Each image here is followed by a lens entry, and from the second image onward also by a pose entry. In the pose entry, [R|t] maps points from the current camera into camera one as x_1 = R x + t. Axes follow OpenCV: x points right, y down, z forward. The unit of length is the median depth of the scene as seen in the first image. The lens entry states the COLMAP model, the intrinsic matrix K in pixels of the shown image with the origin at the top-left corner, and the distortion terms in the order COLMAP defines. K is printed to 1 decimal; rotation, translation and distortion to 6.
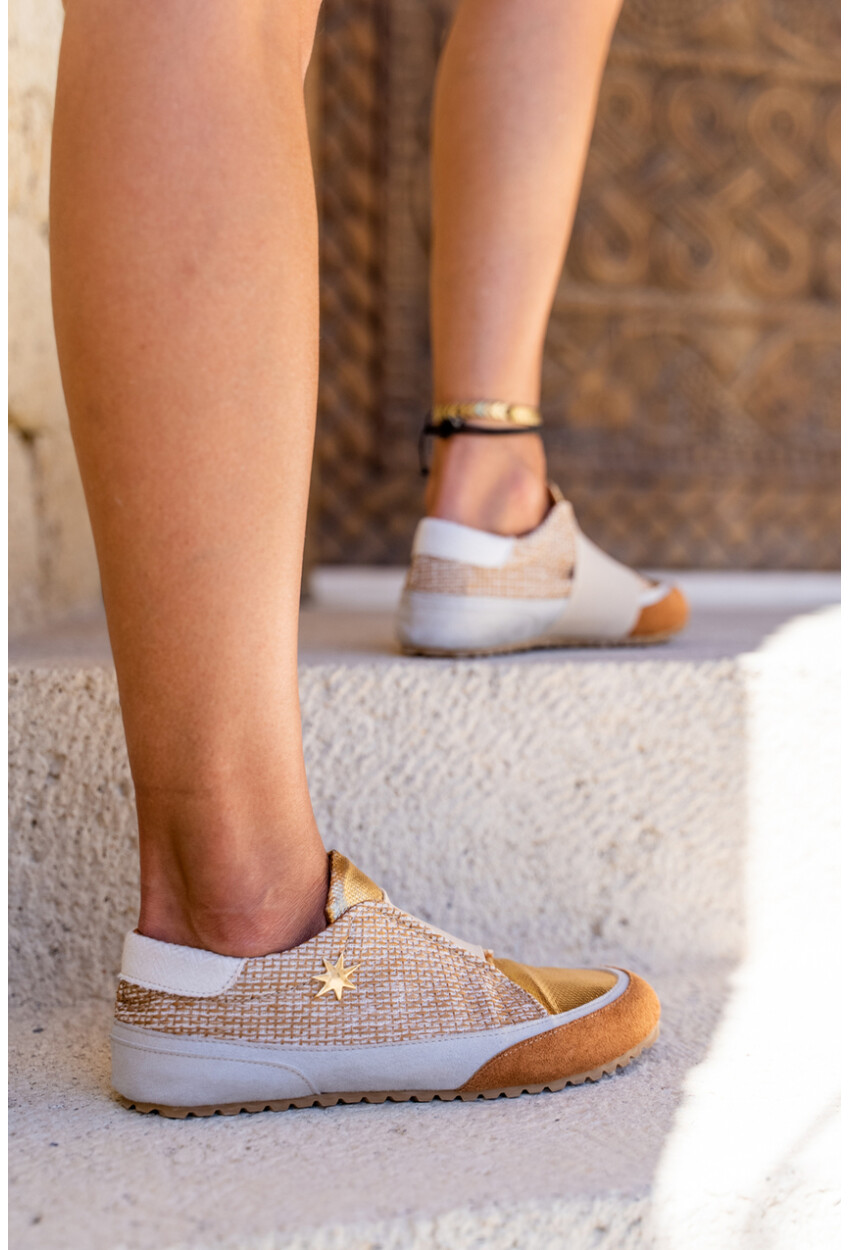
lens RADIAL K [[1671.4, 0, 423.1], [0, 1671.4, 623.2], [0, 0, 1]] dist [0.206305, 0.000000]
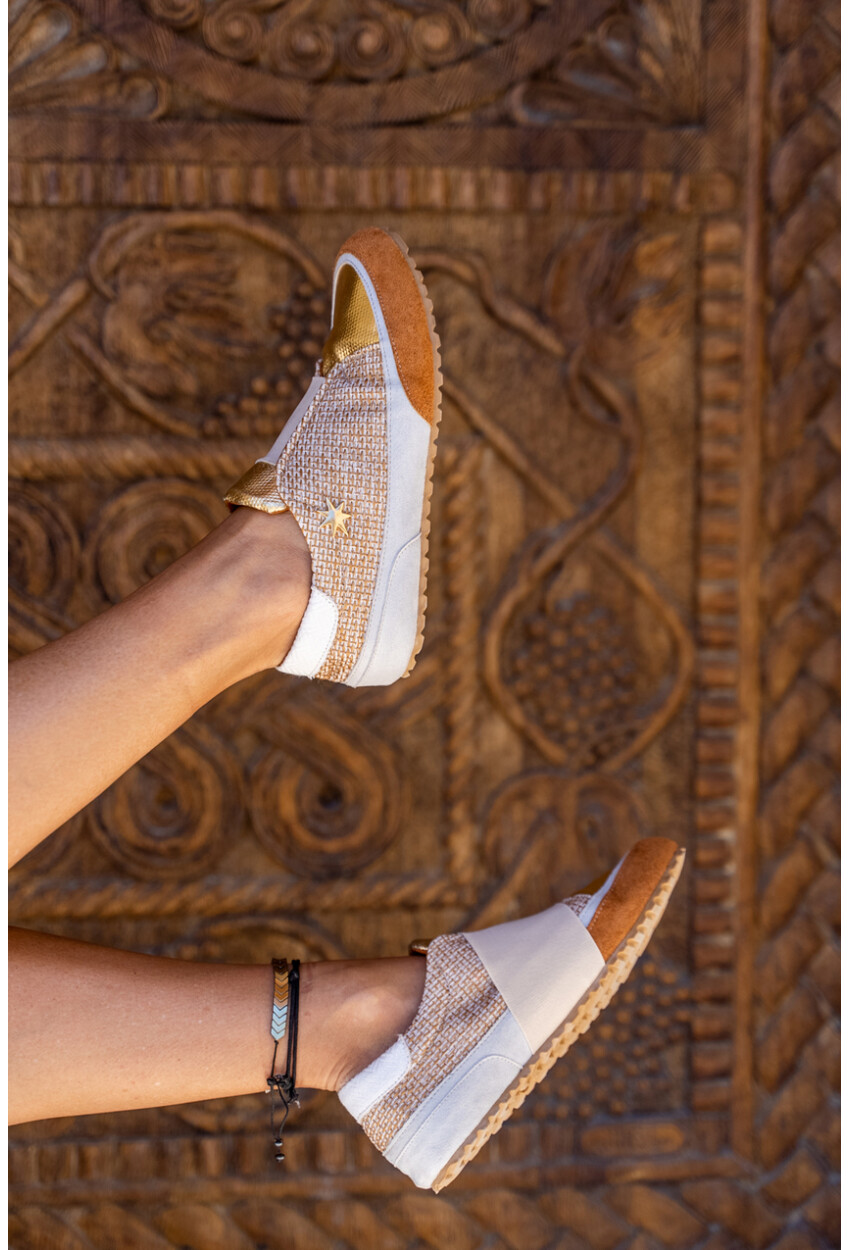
lens RADIAL K [[2159.8, 0, 424.8], [0, 2159.8, 625.8], [0, 0, 1]] dist [-0.295784, 0.000000]
pose [[0.108994, -0.983293, -0.145793, 0.113183], [0.961179, 0.066851, 0.267705, -0.156507], [-0.253486, -0.169311, 0.952407, -0.587502]]
